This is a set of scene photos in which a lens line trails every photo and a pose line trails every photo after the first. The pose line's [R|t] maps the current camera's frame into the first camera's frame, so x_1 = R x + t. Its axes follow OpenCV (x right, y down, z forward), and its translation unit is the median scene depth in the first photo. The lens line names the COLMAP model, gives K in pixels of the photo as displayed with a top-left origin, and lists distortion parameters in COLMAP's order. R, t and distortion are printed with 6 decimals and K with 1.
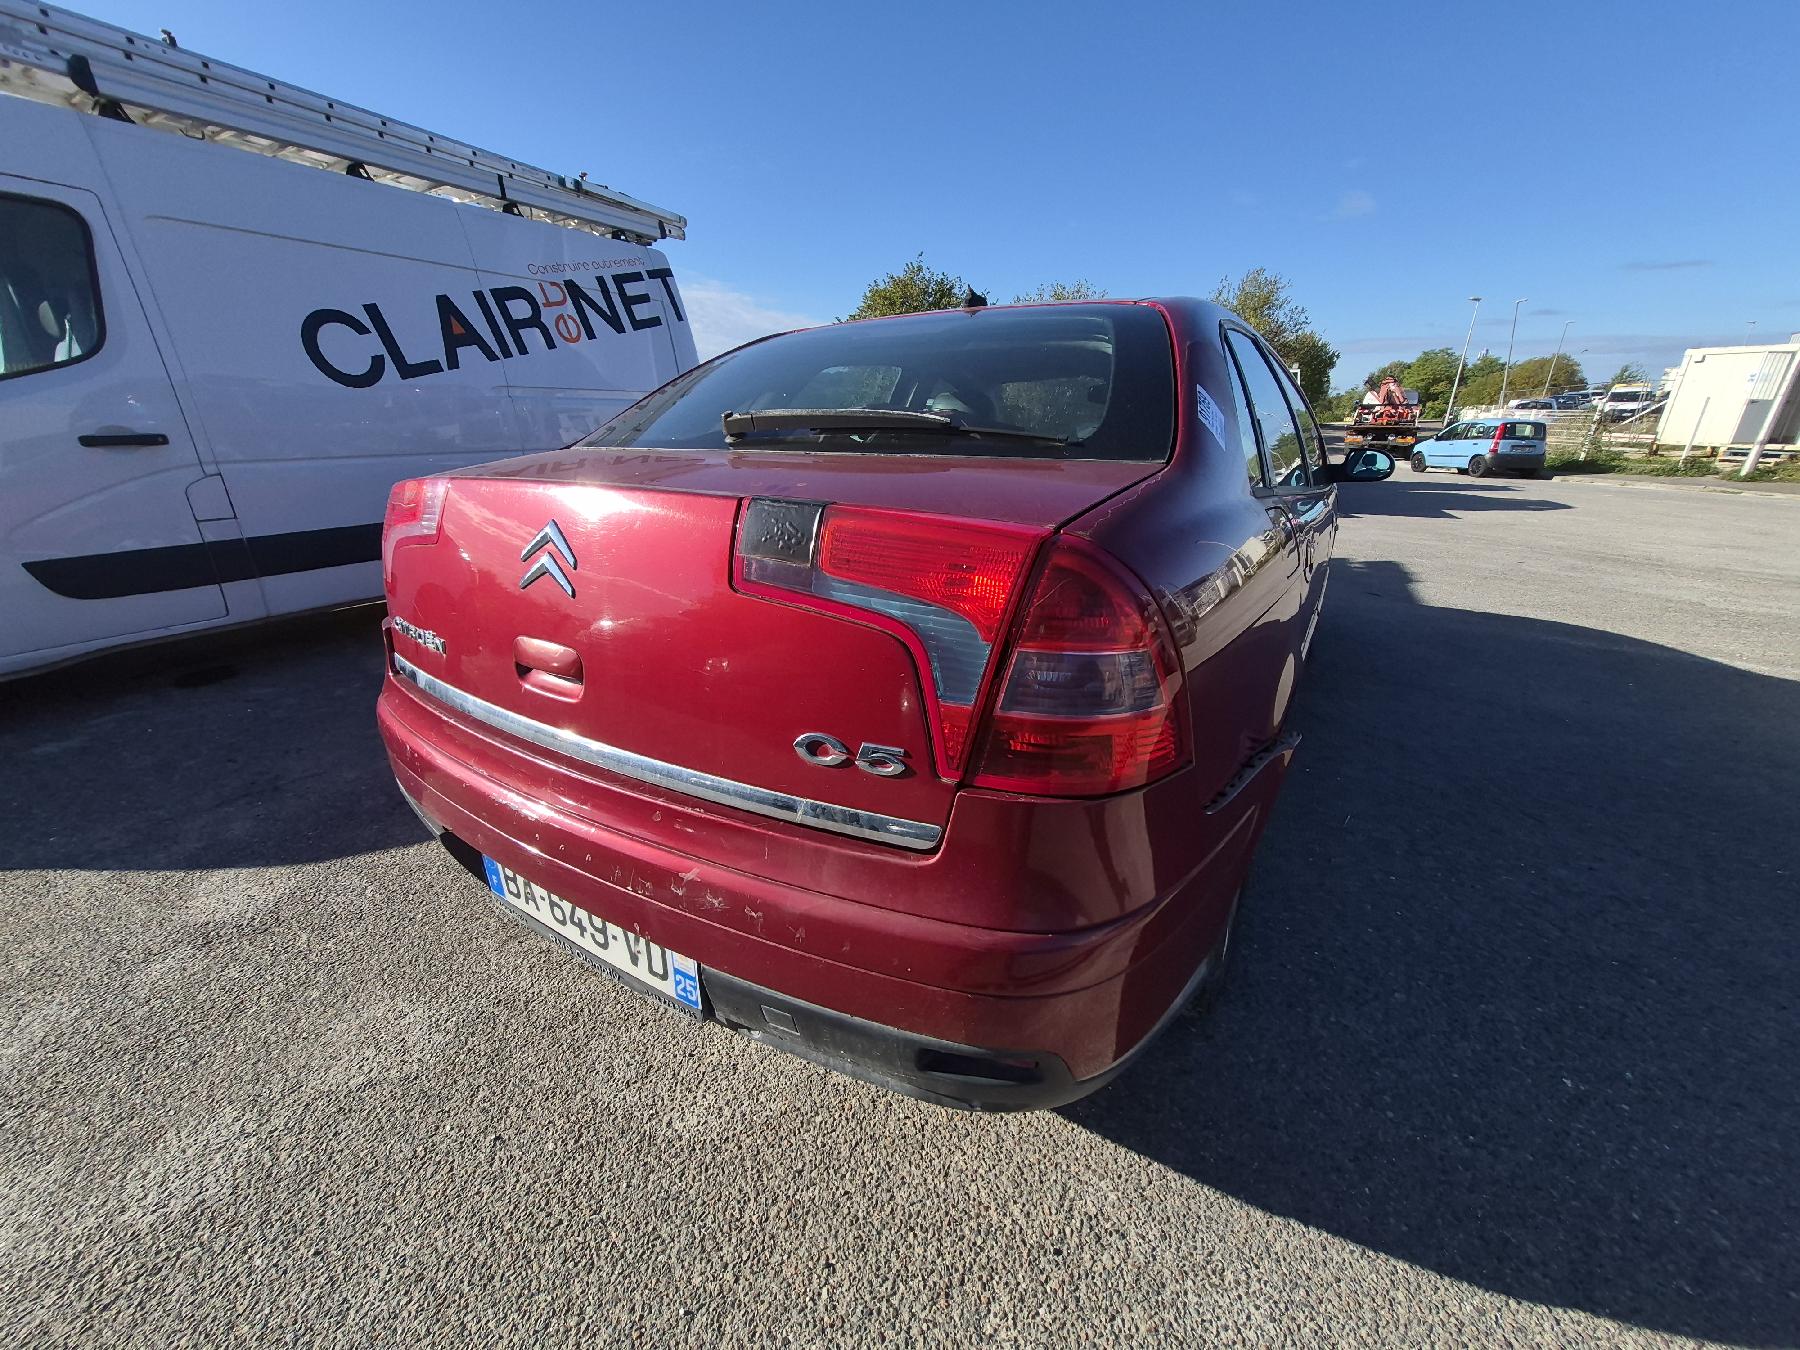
lens RADIAL K [[708.0, 0, 893.7], [0, 708.0, 678.2], [0, 0, 1]] dist [0.004170, -0.002243]
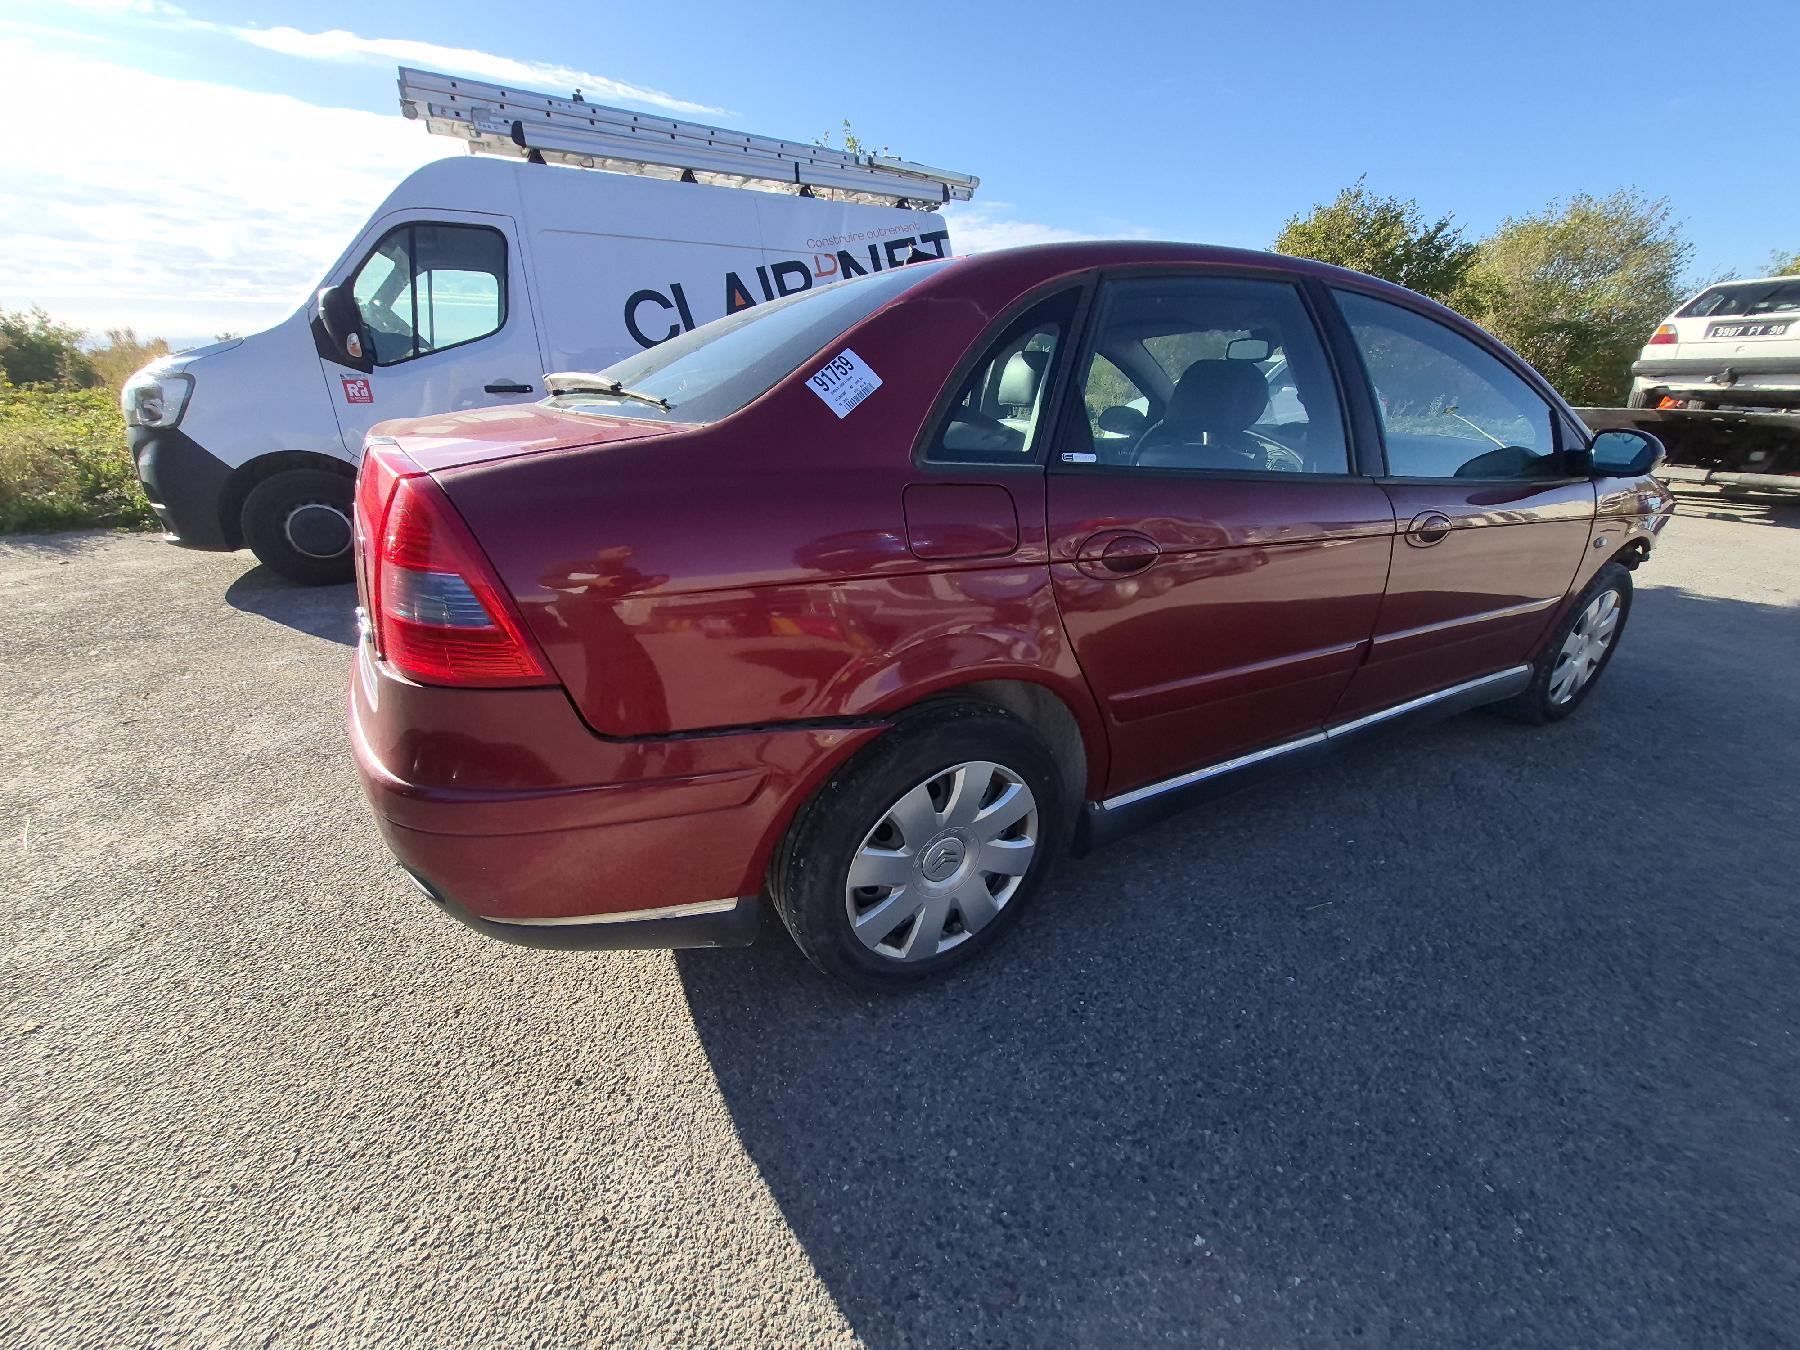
lens RADIAL K [[705.2, 0, 900.0], [0, 705.2, 675.0], [0, 0, 1]] dist [-0.002957, -0.000507]
pose [[0.872590, 0.198094, -0.446482, 0.411159], [-0.173932, 0.980169, 0.094952, -0.034733], [0.456437, -0.005197, 0.889740, 0.064238]]
